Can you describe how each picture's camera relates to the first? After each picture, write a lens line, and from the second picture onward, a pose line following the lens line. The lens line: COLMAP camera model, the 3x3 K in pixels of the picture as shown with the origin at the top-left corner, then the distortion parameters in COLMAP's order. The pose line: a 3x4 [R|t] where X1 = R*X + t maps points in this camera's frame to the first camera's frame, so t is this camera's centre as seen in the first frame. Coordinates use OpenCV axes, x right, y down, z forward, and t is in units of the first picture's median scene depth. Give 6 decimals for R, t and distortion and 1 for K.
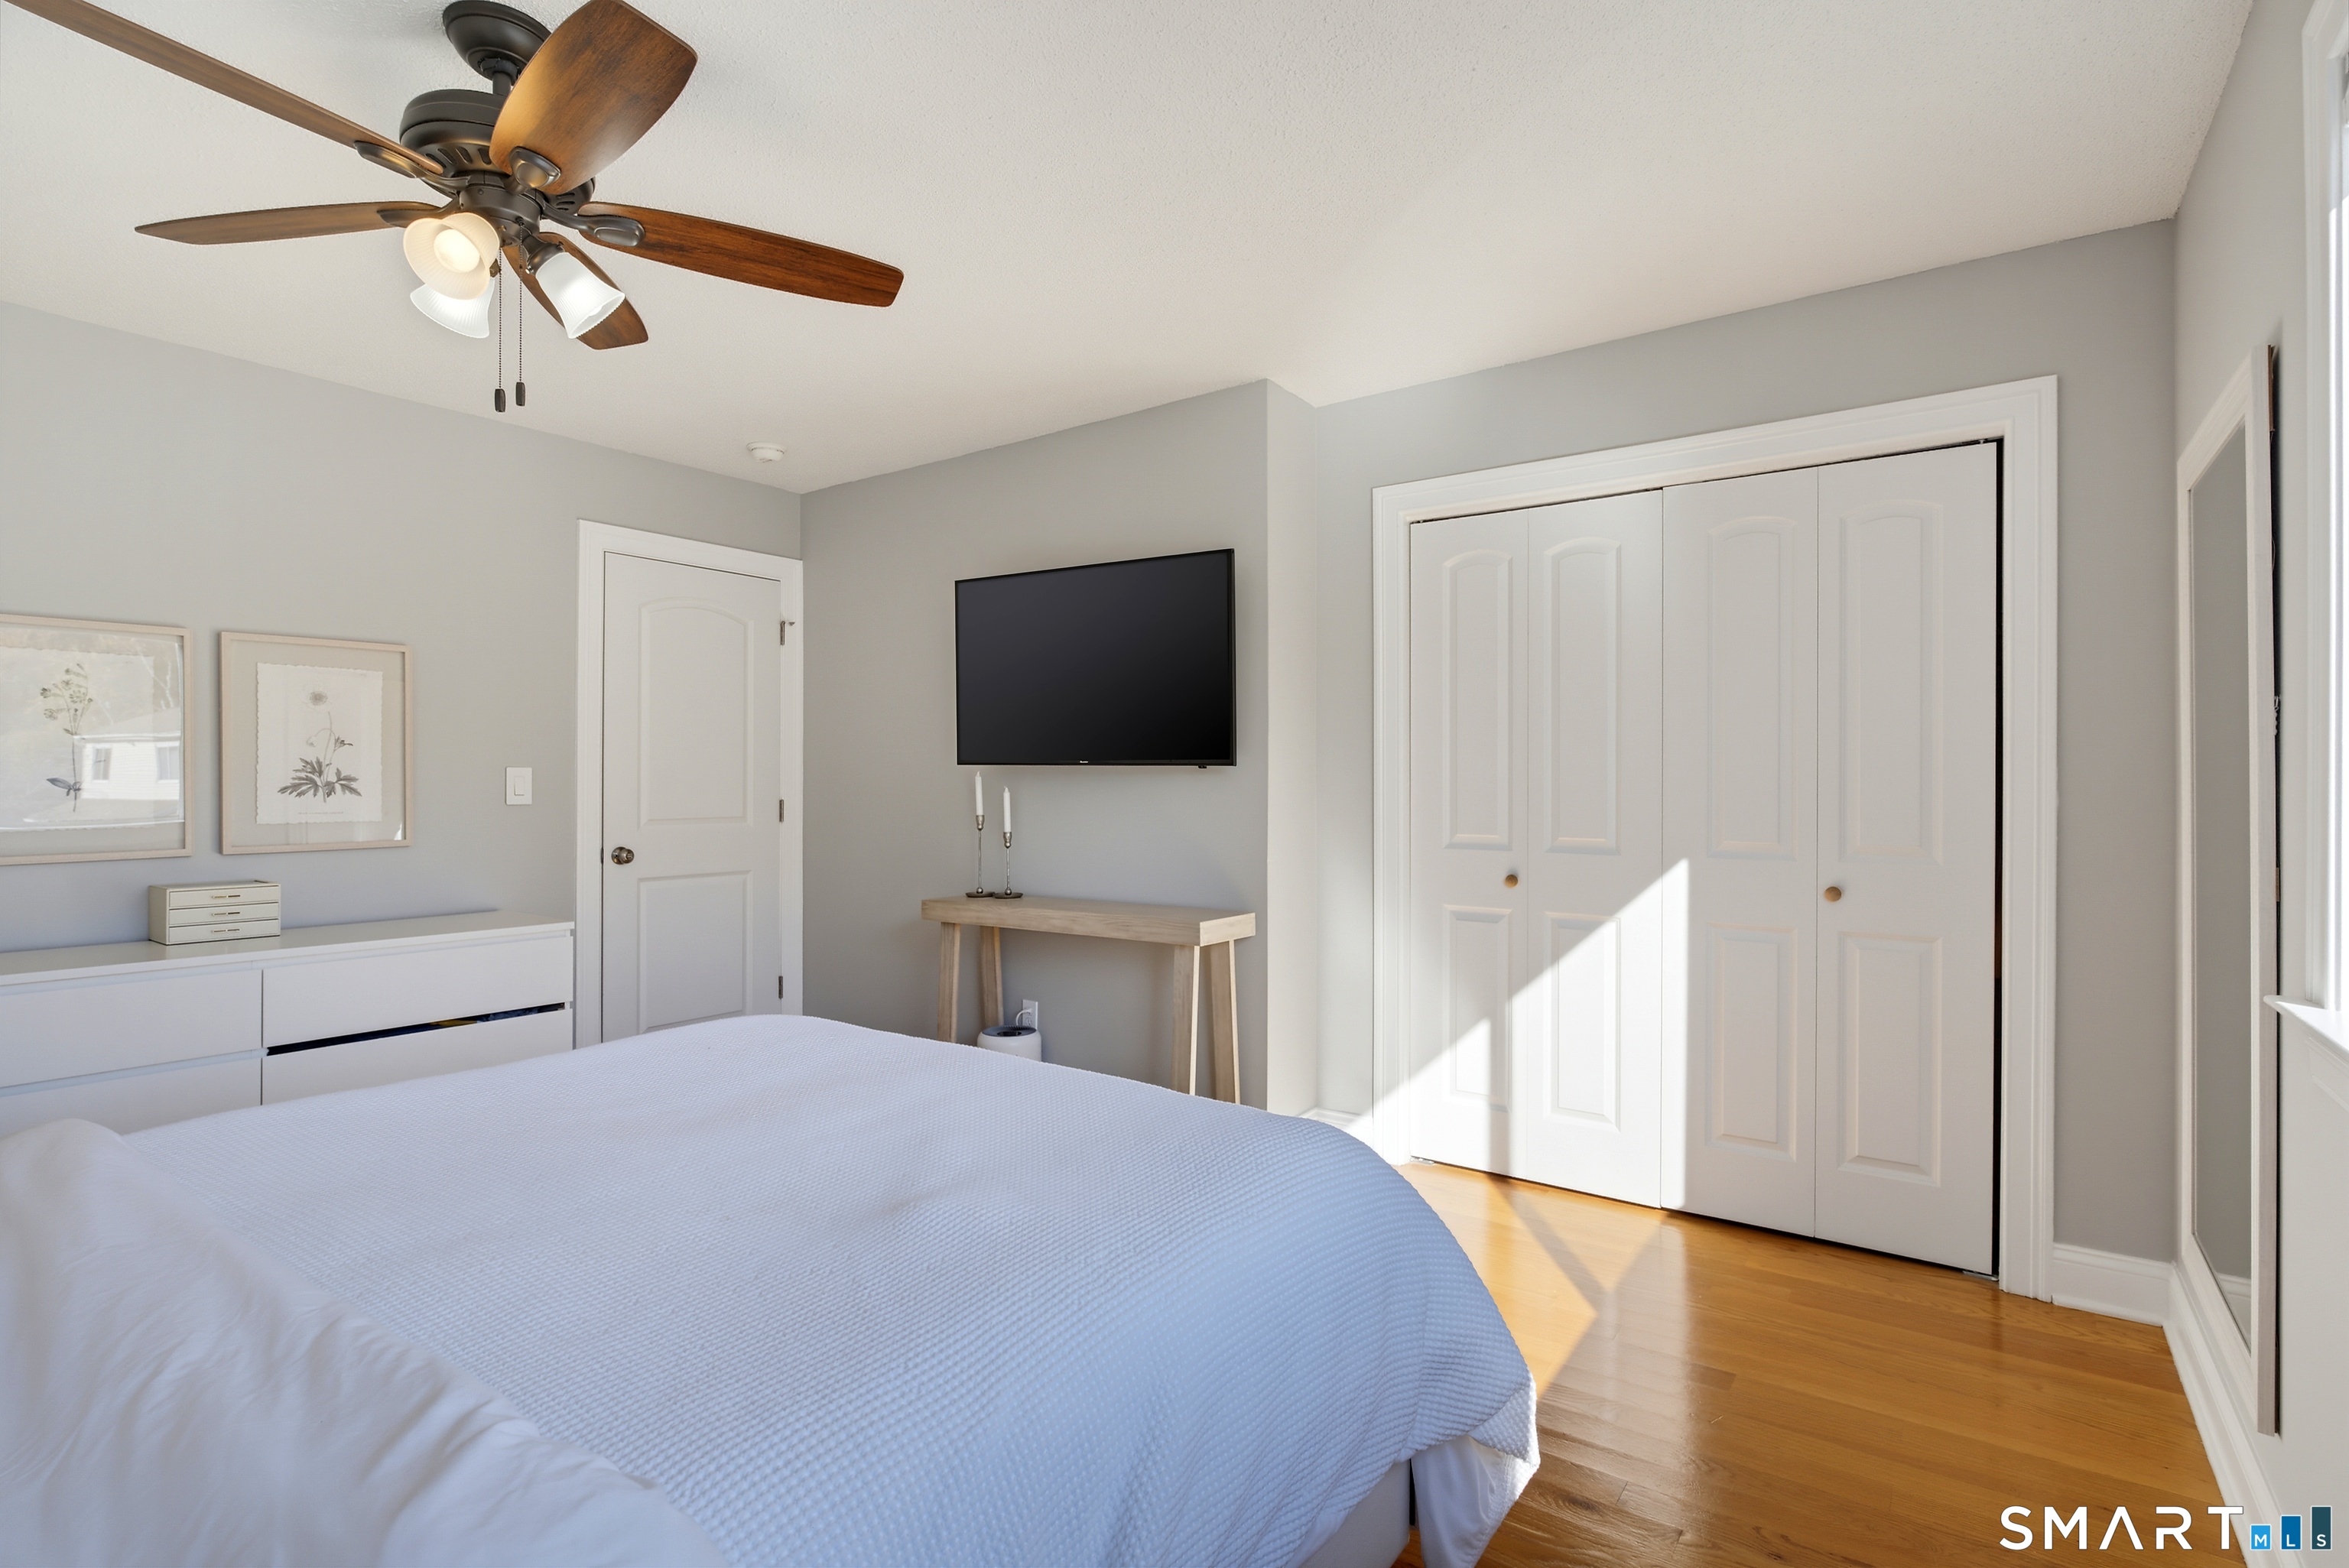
lens RADIAL K [[1144.6, 0, 1169.7], [0, 1144.6, 796.5], [0, 0, 1]] dist [-0.006431, -0.000112]
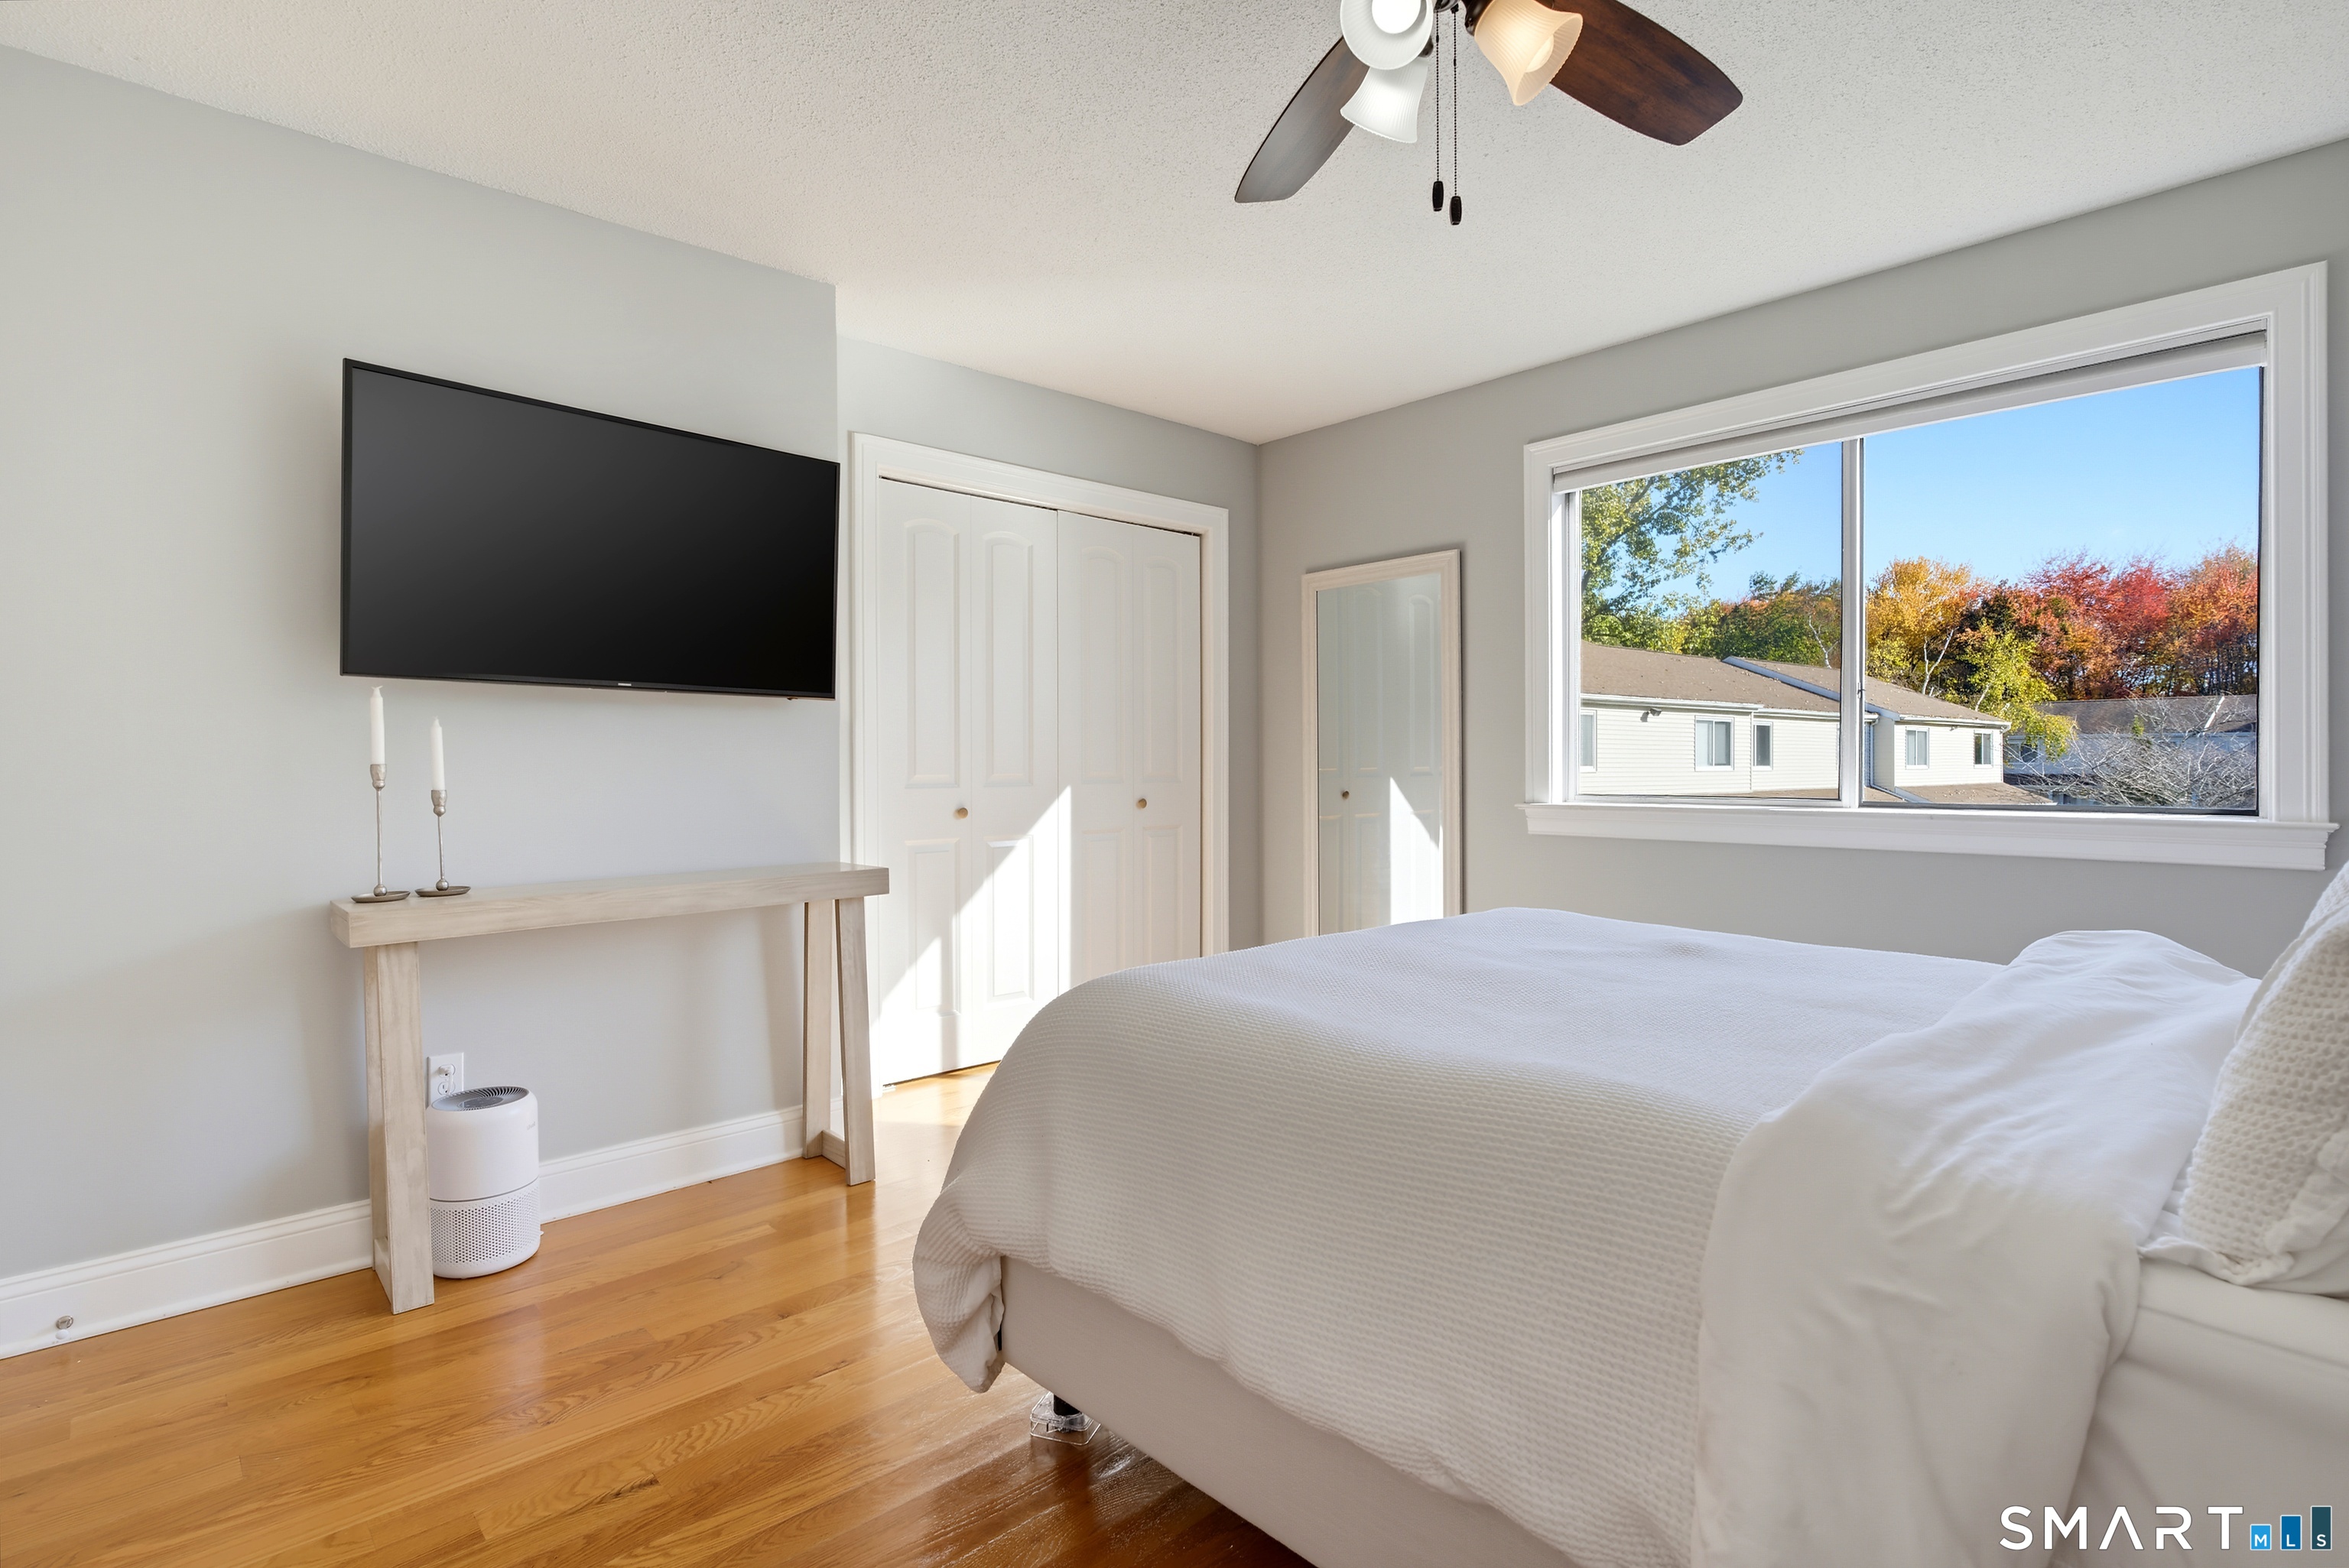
lens RADIAL K [[1128.0, 0, 1168.7], [0, 1128.0, 778.7], [0, 0, 1]] dist [-0.009987, -0.000210]
pose [[0.192268, -0.019397, 0.981151, -0.826521], [0.012315, 0.999774, 0.017352, 0.023472], [-0.981265, 0.008747, 0.192463, 0.609728]]
